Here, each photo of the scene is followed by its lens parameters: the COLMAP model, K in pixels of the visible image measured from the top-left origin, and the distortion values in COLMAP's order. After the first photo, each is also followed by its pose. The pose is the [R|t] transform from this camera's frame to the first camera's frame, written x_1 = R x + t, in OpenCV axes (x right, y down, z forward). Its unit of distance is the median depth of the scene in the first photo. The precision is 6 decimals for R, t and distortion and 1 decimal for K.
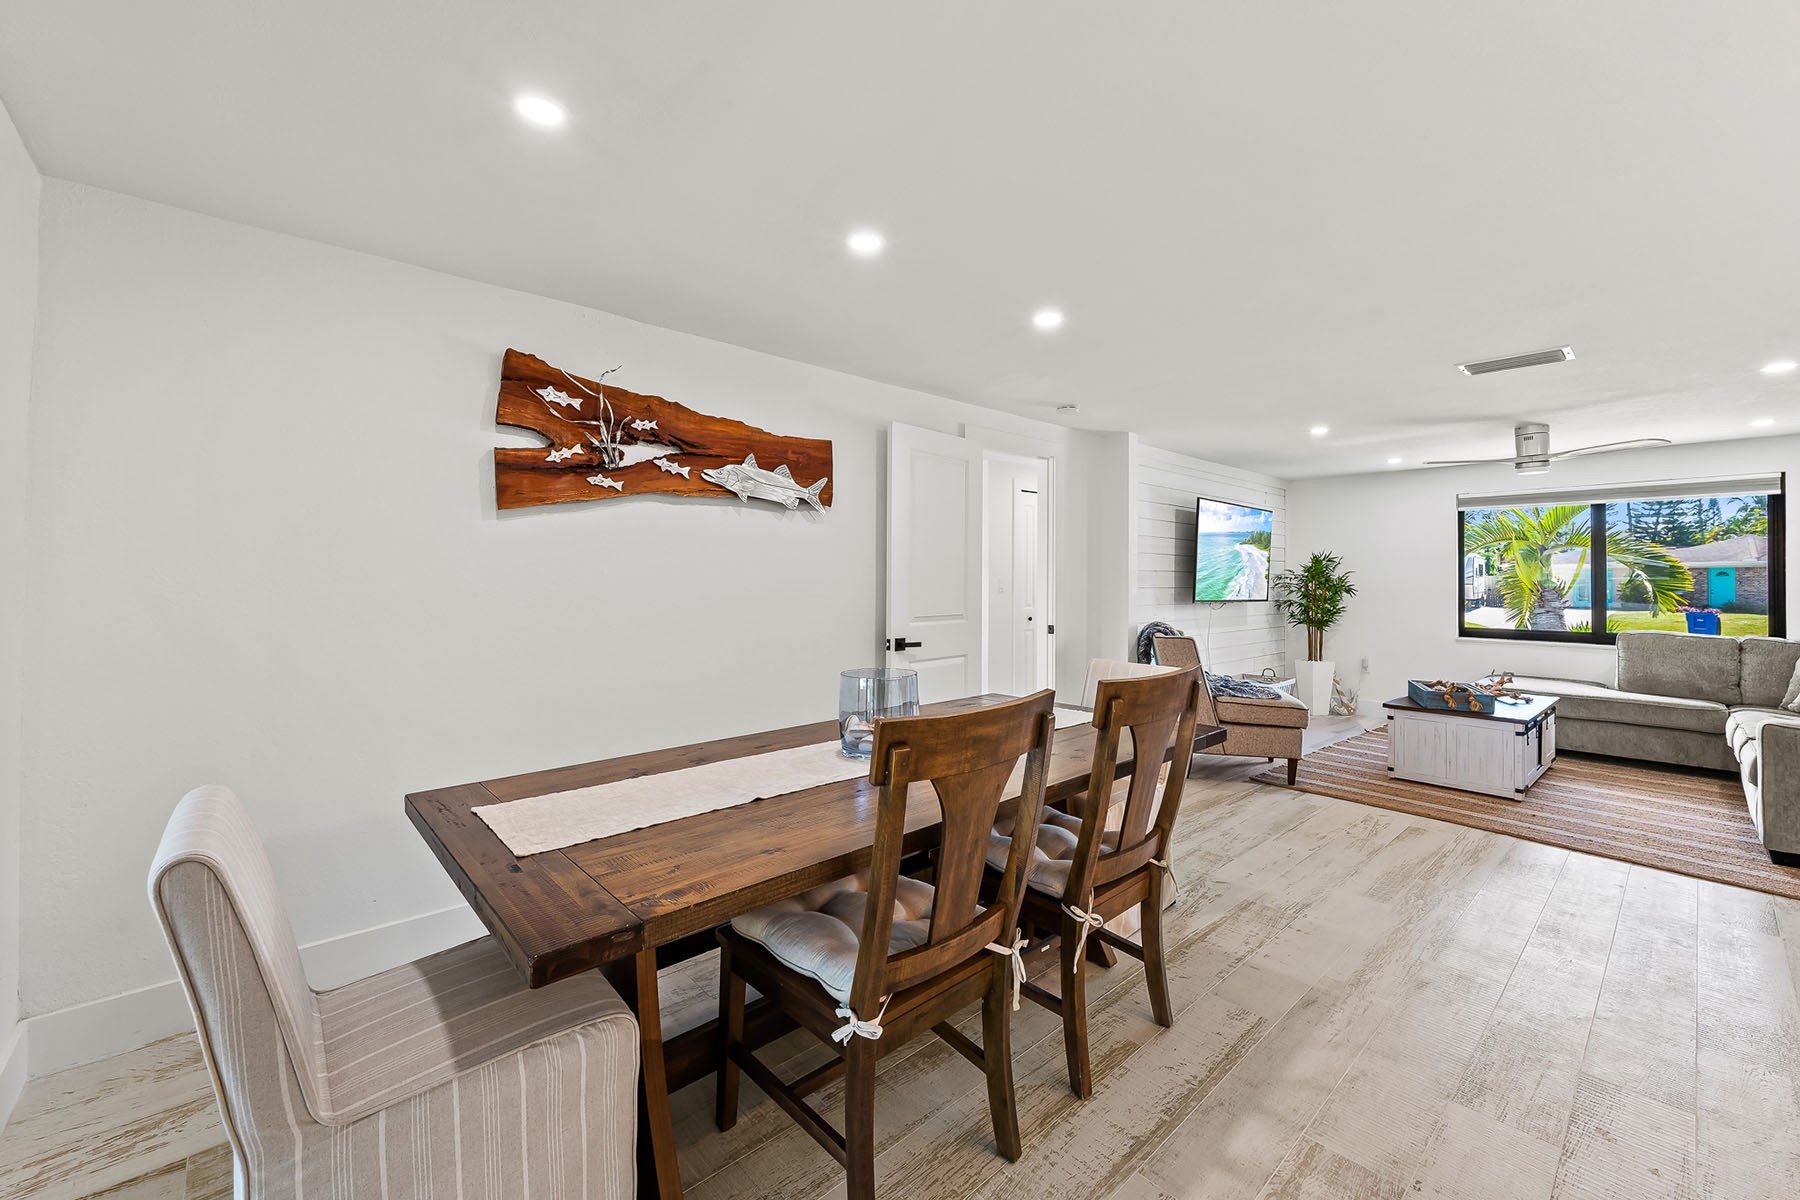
lens RADIAL K [[707.1, 0, 925.5], [0, 707.1, 591.1], [0, 0, 1]] dist [0.001162, 0.000765]
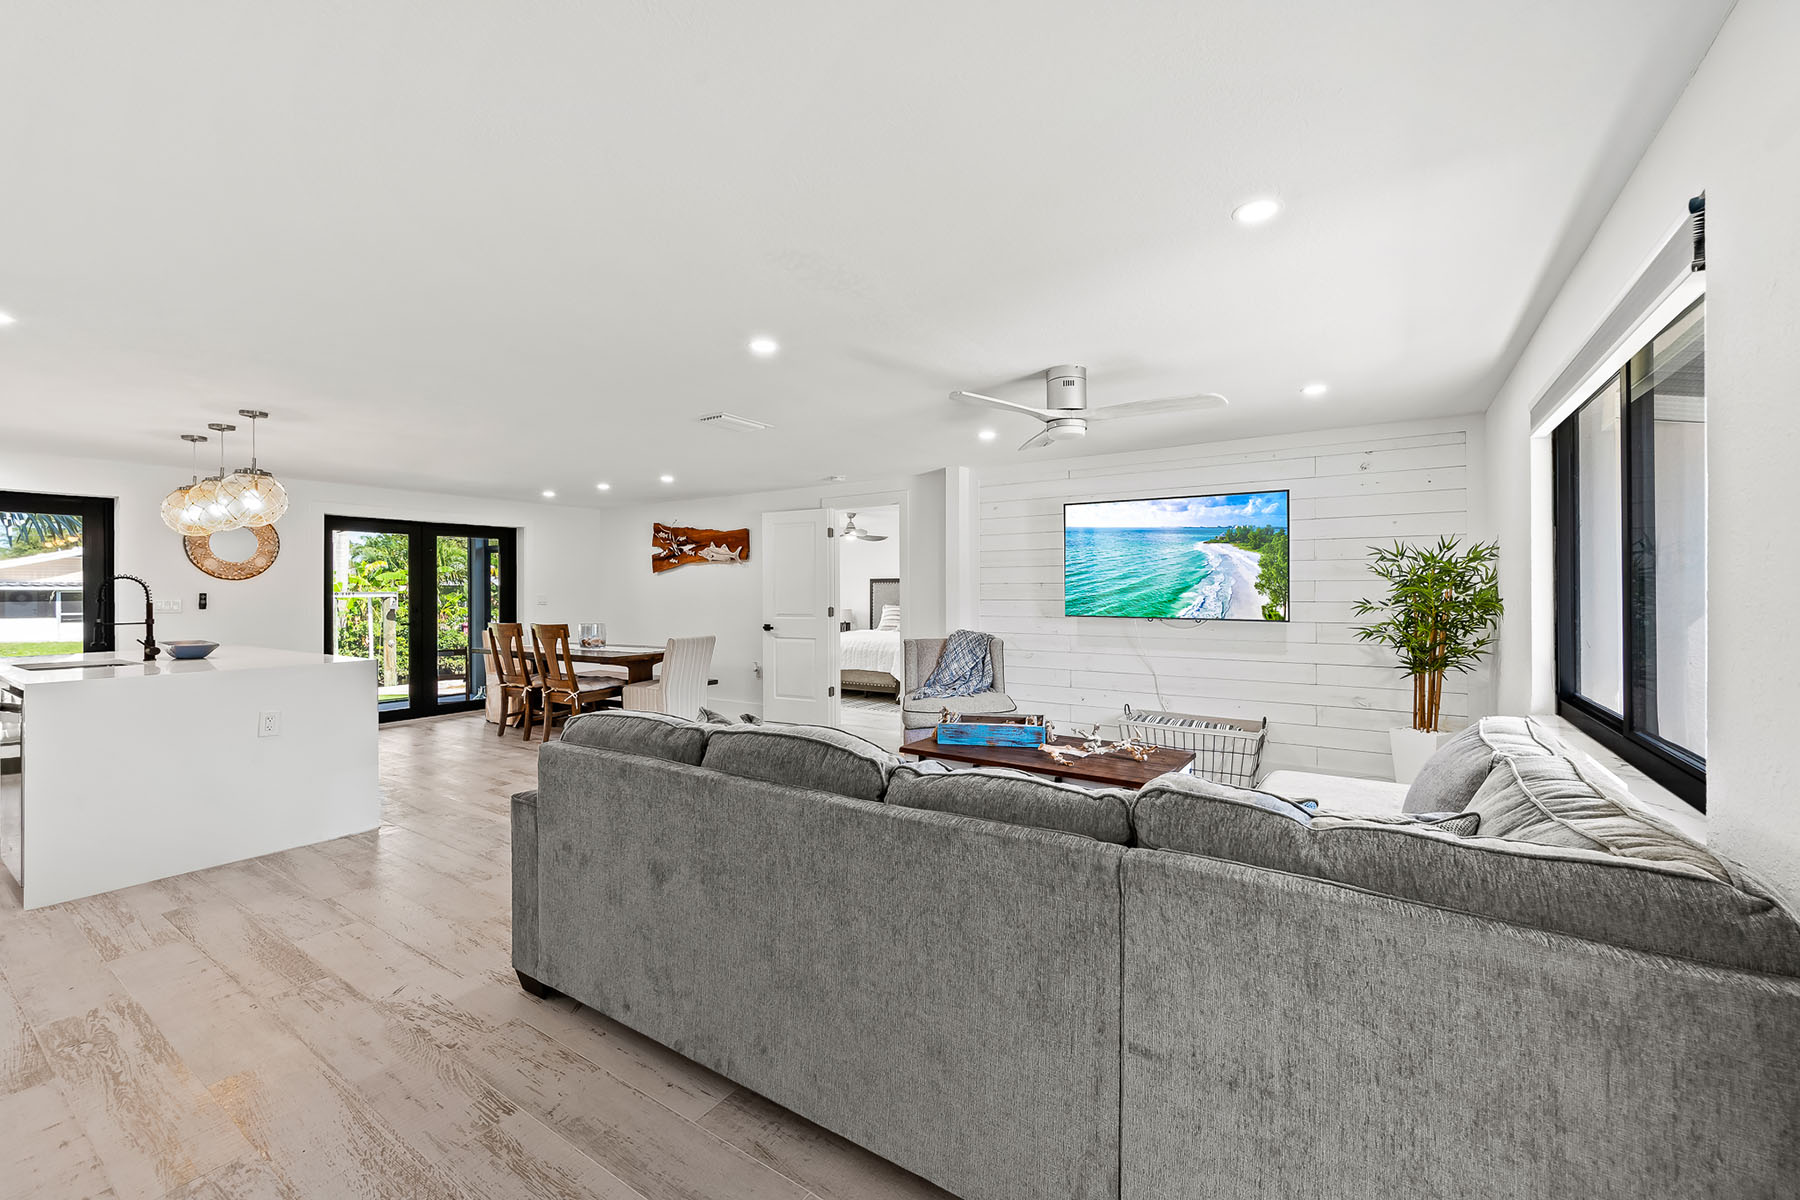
lens RADIAL K [[704.7, 0, 905.0], [0, 704.7, 588.1], [0, 0, 1]] dist [0.000670, 0.000373]
pose [[0.263723, -0.011575, -0.964529, 2.253390], [-0.011657, 0.999817, -0.015186, -0.007786], [0.964528, 0.015248, 0.263540, 1.006788]]
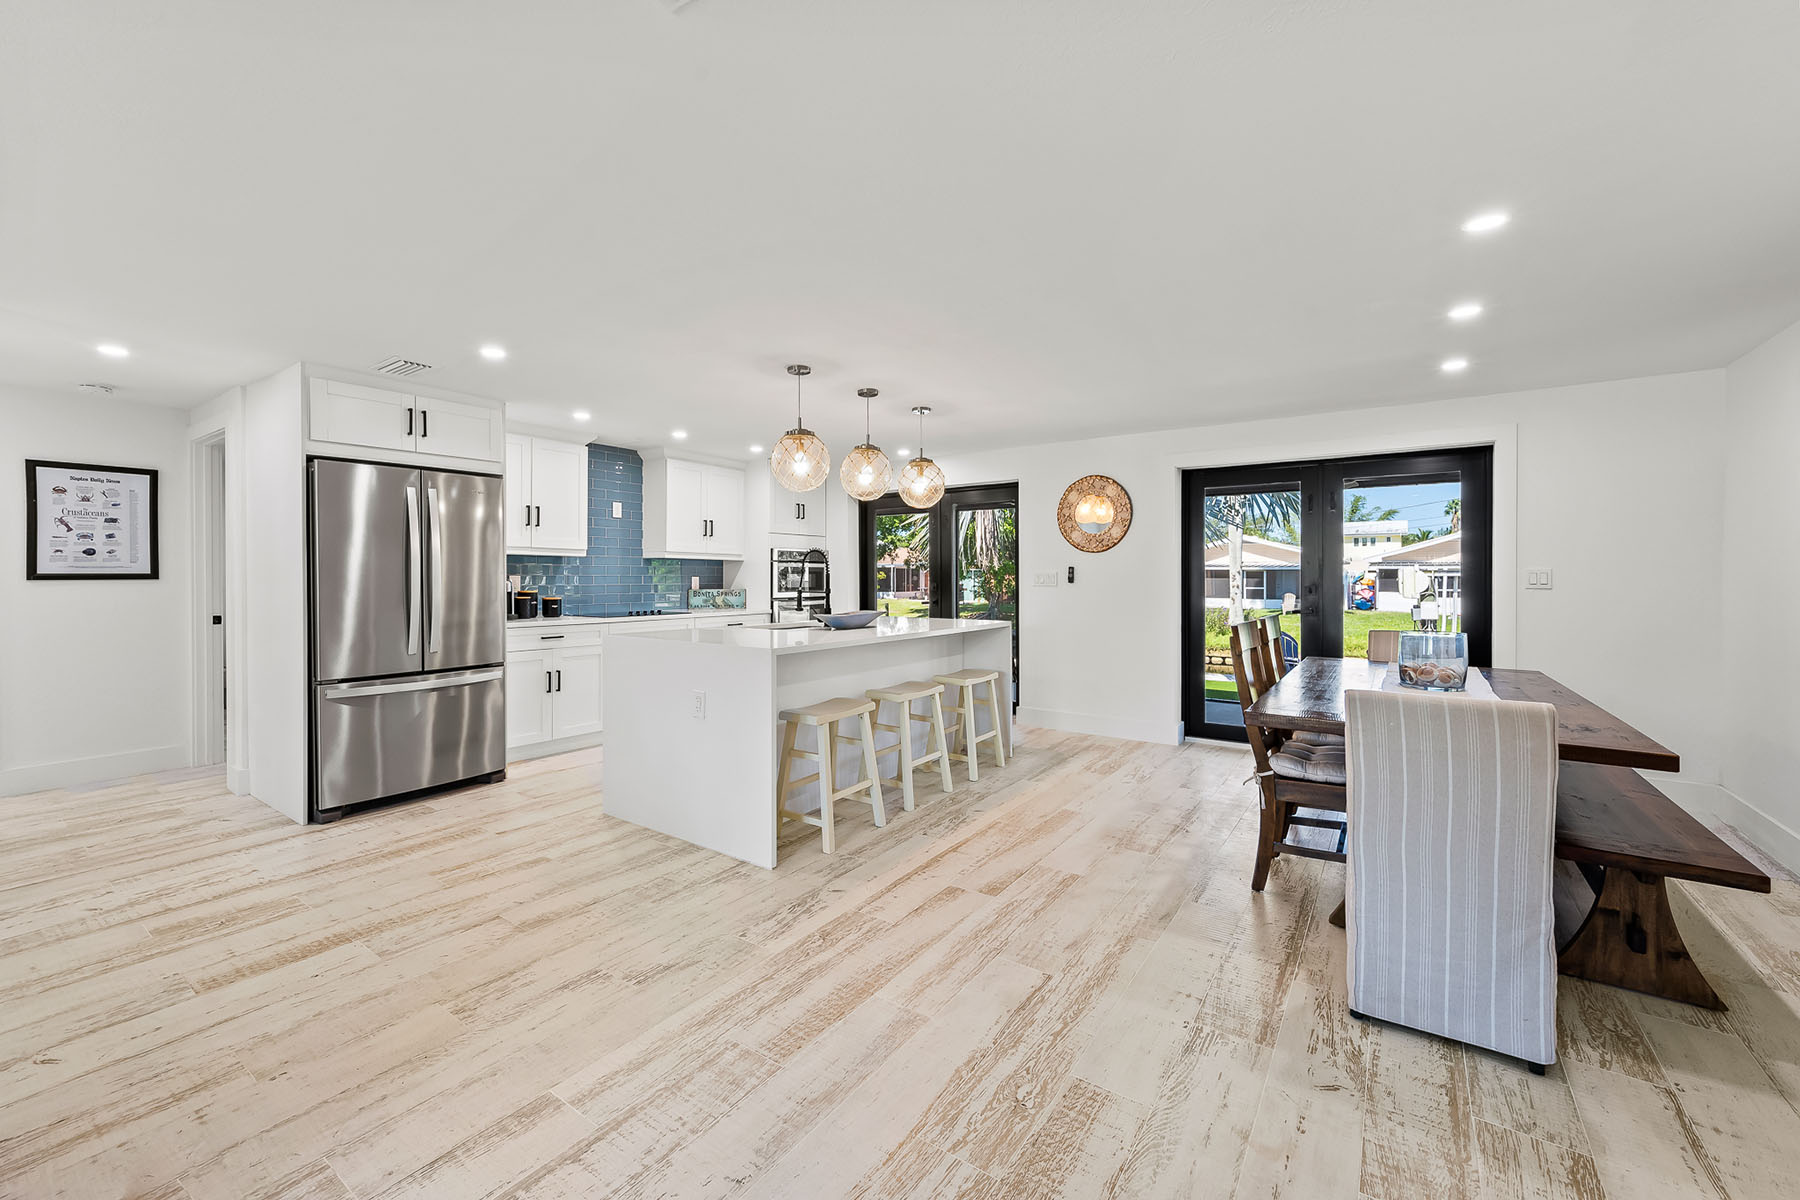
lens RADIAL K [[719.2, 0, 908.1], [0, 719.2, 582.5], [0, 0, 1]] dist [-0.001378, 0.000119]
pose [[-0.974520, -0.002336, -0.224289, 0.845955], [-0.008738, 0.999582, 0.027556, -0.008128], [0.224131, 0.028813, -0.974133, 1.416762]]
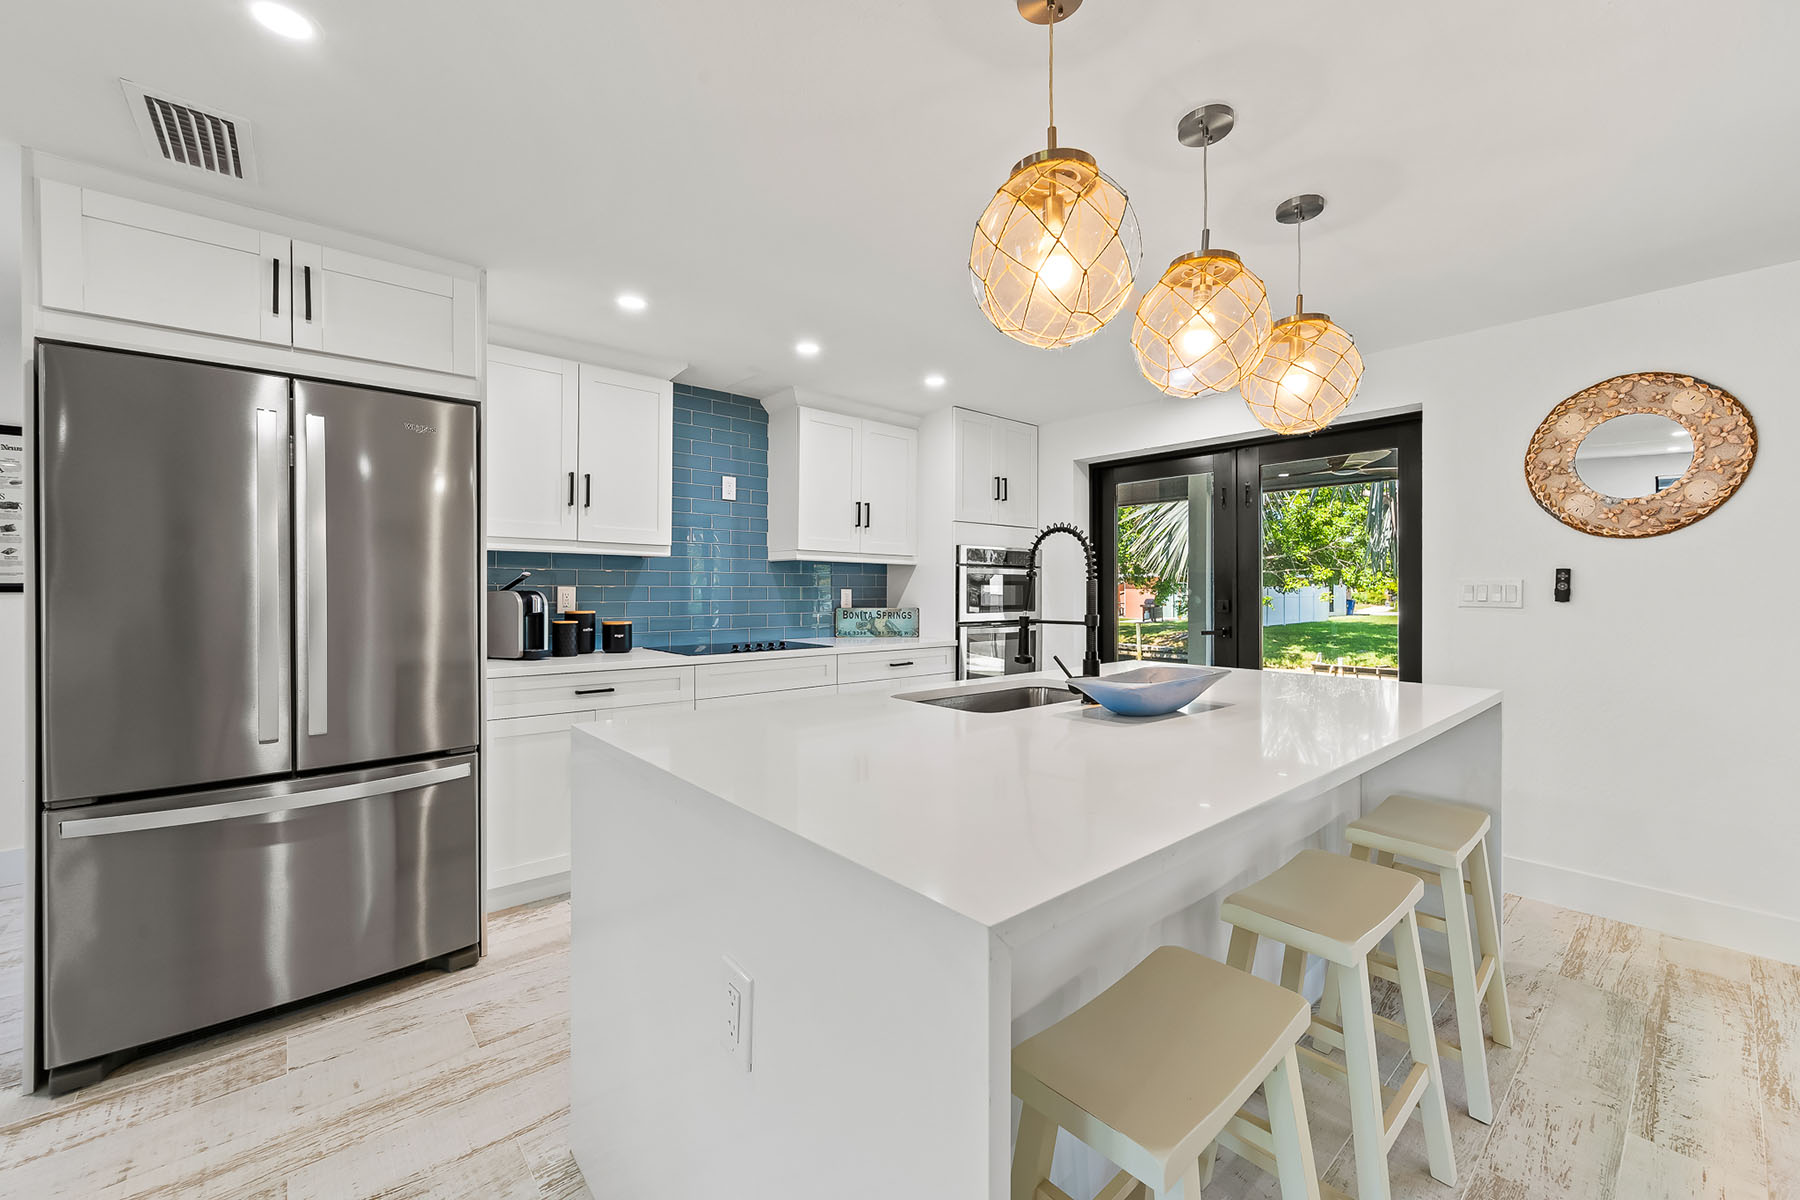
lens RADIAL K [[717.0, 0, 913.0], [0, 717.0, 588.7], [0, 0, 1]] dist [-0.002238, 0.000073]
pose [[-0.999894, -0.004948, 0.013694, 0.828756], [-0.004691, 0.999813, 0.018740, 0.010492], [-0.013784, 0.018673, -0.999731, 0.638359]]
